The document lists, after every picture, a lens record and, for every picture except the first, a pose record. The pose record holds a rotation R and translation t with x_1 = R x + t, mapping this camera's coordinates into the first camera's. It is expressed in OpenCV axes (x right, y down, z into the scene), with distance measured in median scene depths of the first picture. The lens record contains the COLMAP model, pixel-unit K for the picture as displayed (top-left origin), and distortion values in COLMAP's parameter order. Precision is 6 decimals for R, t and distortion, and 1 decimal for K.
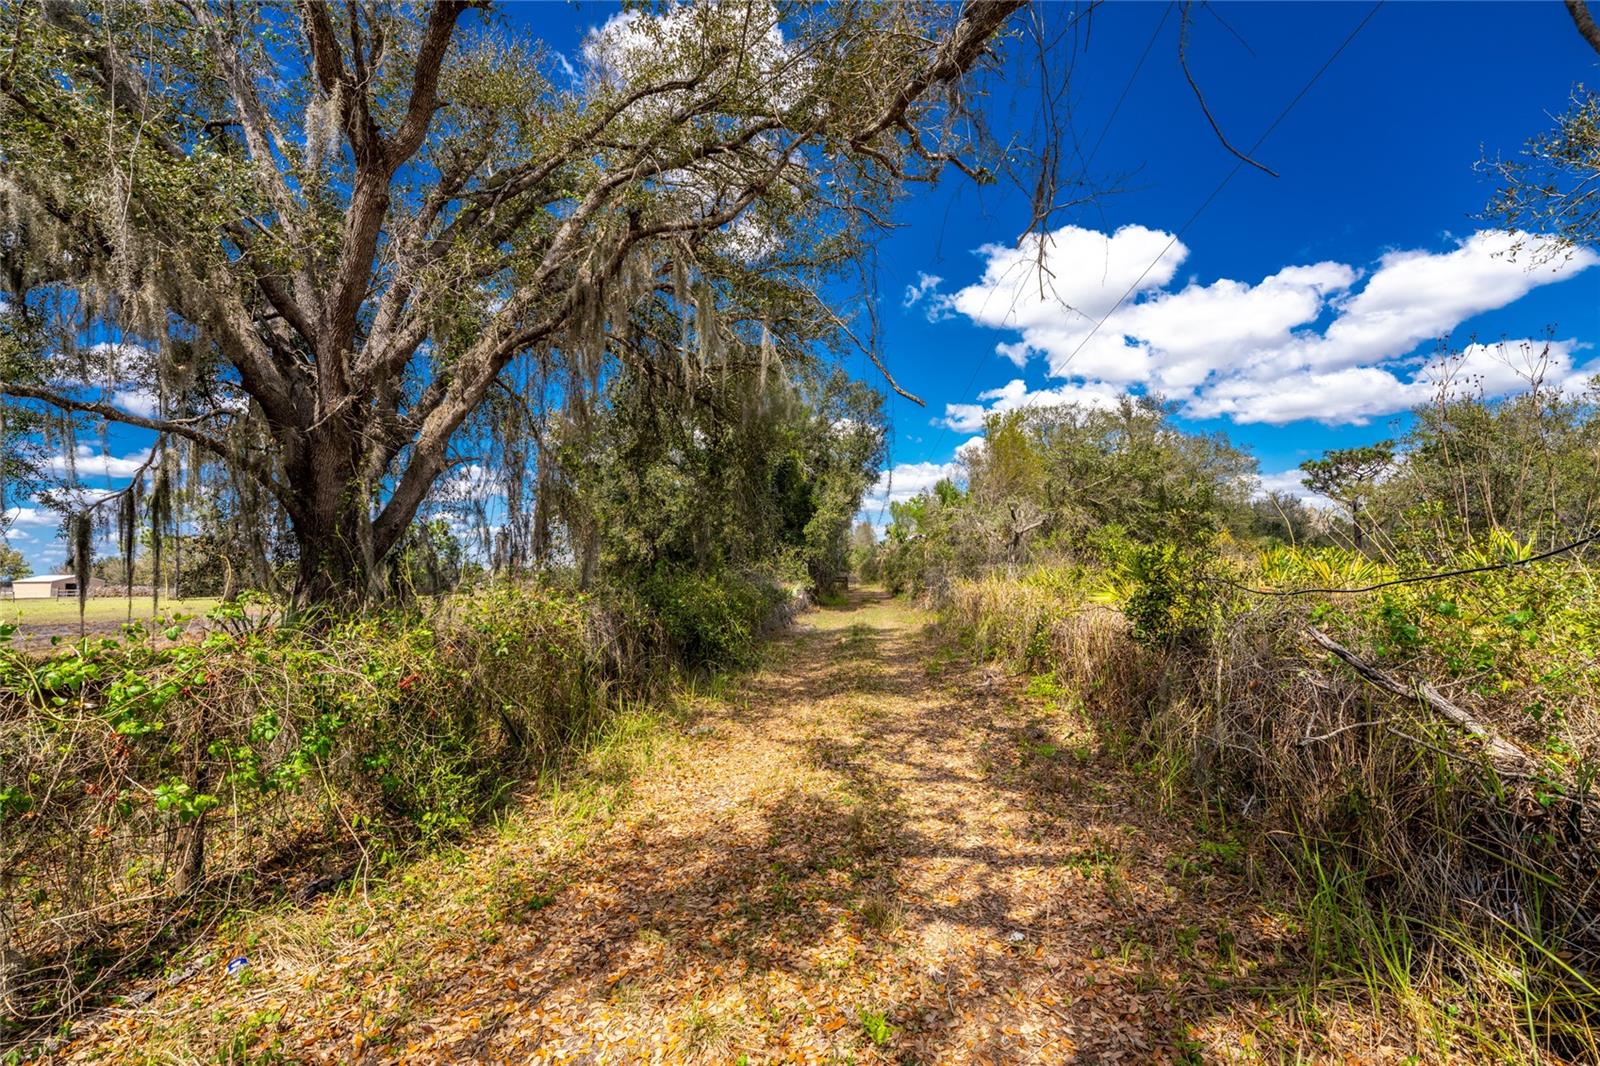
lens RADIAL K [[659.2, 0, 810.7], [0, 659.2, 510.6], [0, 0, 1]] dist [-0.032589, 0.004950]
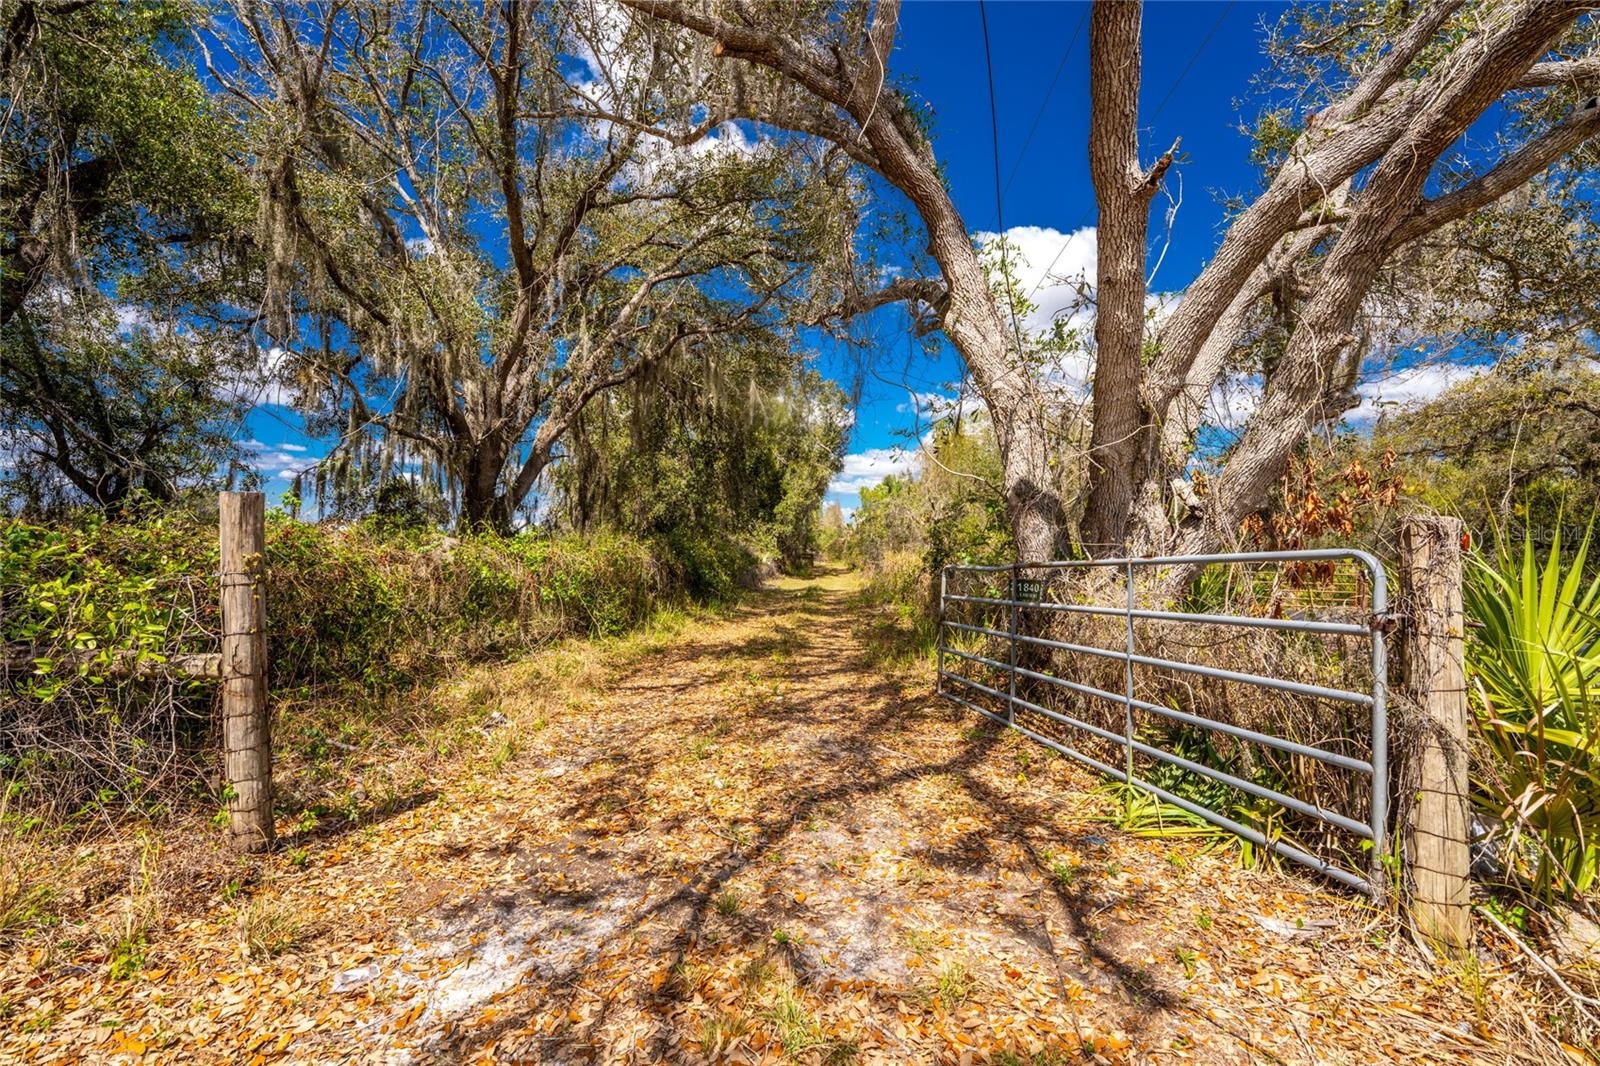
lens RADIAL K [[659.2, 0, 793.5], [0, 659.2, 529.4], [0, 0, 1]] dist [-0.032589, 0.004950]
pose [[0.998689, 0.048899, 0.015168, 0.006564], [-0.049706, 0.997056, 0.058392, -0.006714], [-0.012268, -0.059069, 0.998179, -0.186472]]
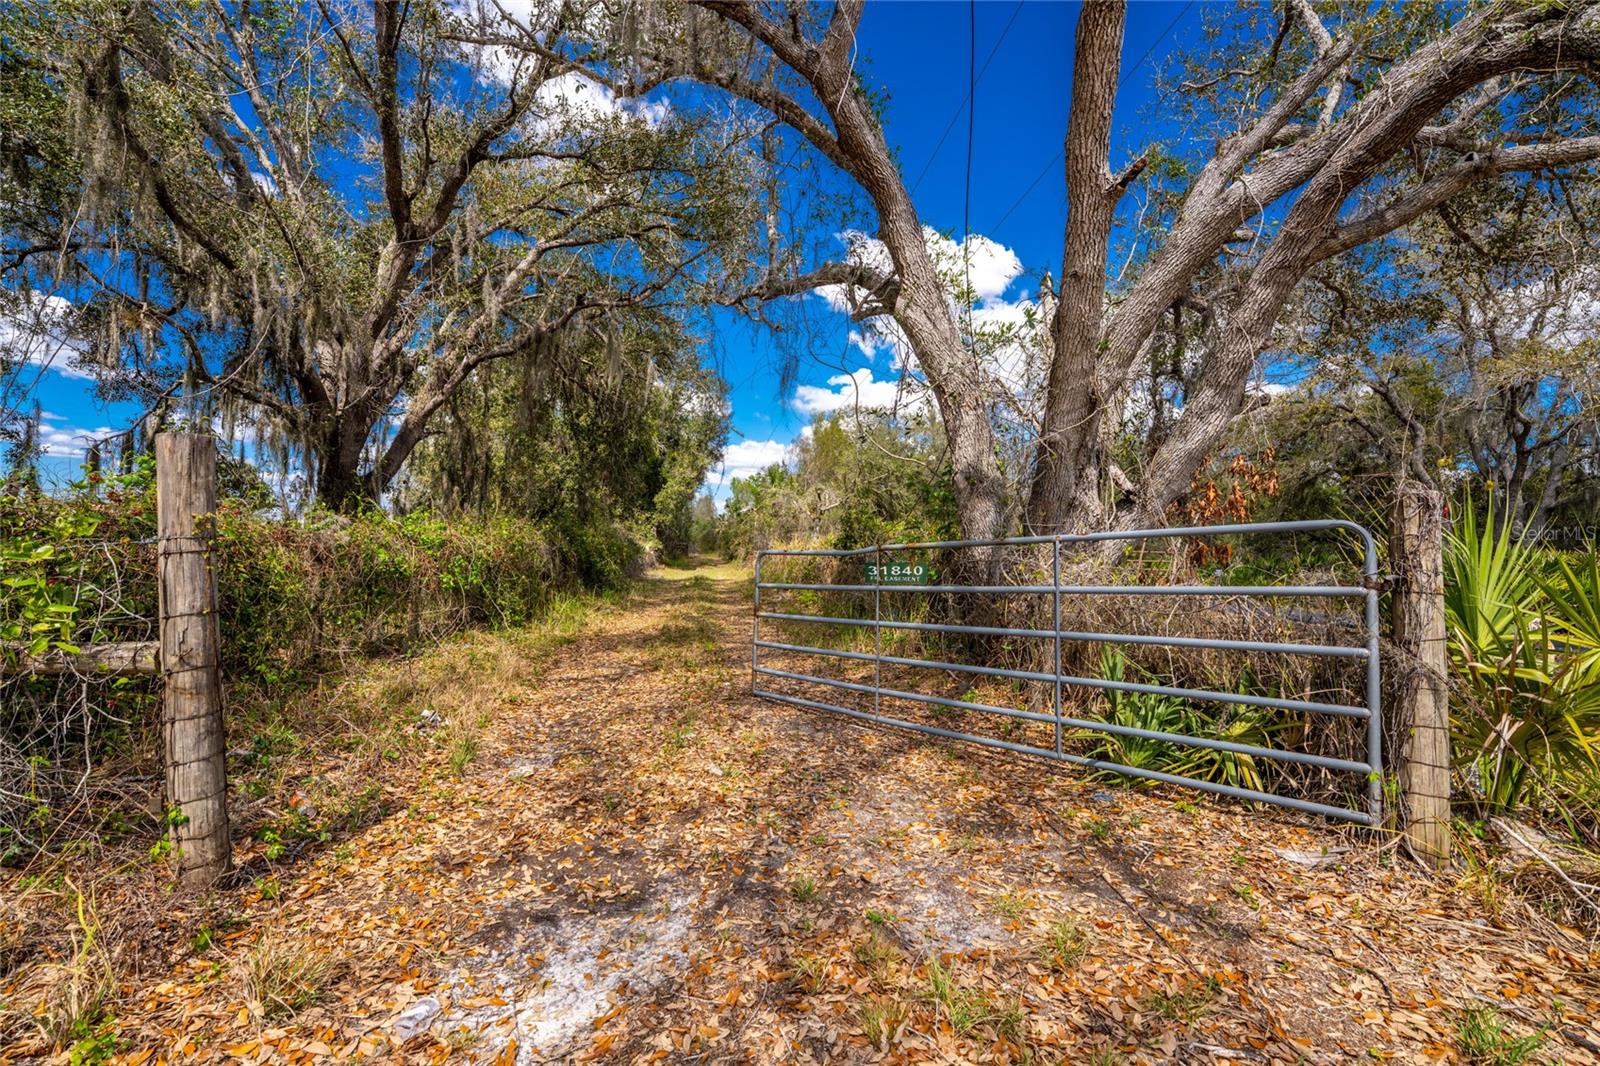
lens RADIAL K [[659.2, 0, 796.8], [0, 659.2, 530.9], [0, 0, 1]] dist [-0.032589, 0.004950]
pose [[0.974015, 0.055449, 0.219589, -0.017525], [-0.070319, 0.995689, 0.060487, -0.001628], [-0.215289, -0.074357, 0.973715, -0.179361]]
